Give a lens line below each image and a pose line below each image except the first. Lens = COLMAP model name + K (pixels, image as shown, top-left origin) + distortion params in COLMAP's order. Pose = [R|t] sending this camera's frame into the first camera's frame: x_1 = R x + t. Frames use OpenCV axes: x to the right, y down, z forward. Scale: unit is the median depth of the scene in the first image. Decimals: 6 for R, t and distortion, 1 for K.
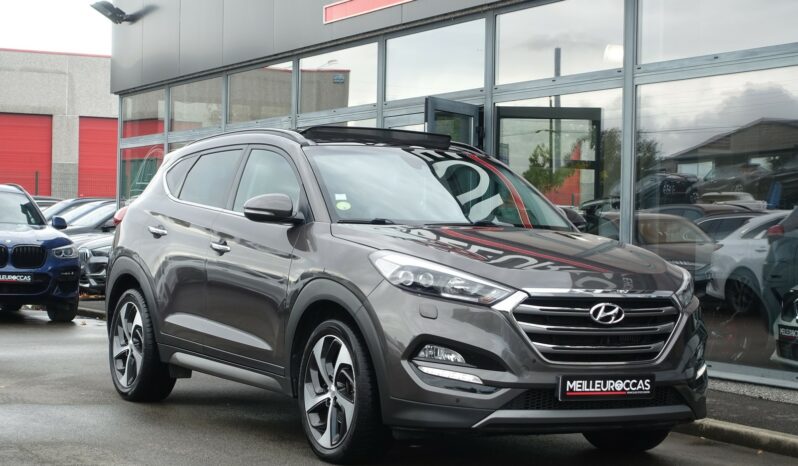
lens RADIAL K [[1548.0, 0, 399.0], [0, 1548.0, 233.0], [0, 0, 1]] dist [-0.002555, 0.048116]
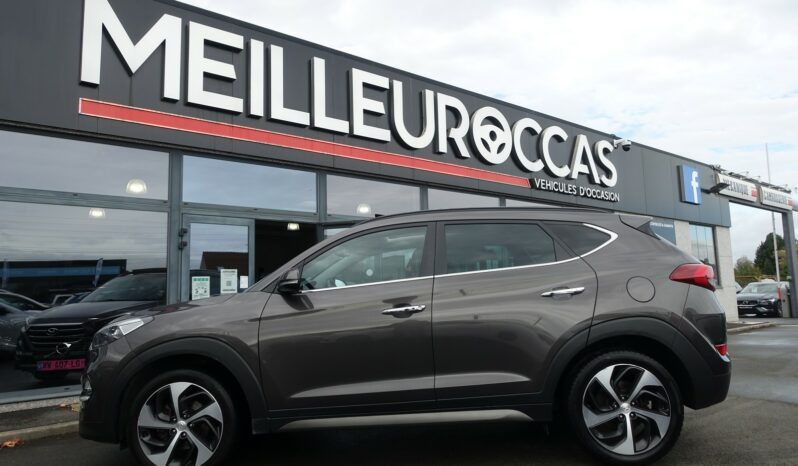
lens RADIAL K [[584.7, 0, 399.0], [0, 584.7, 233.0], [0, 0, 1]] dist [0.090072, -0.000136]
pose [[0.983441, -0.046805, 0.175078, 0.120367], [0.068757, 0.990207, -0.121497, 0.117060], [-0.167677, 0.131523, 0.977029, 0.943635]]
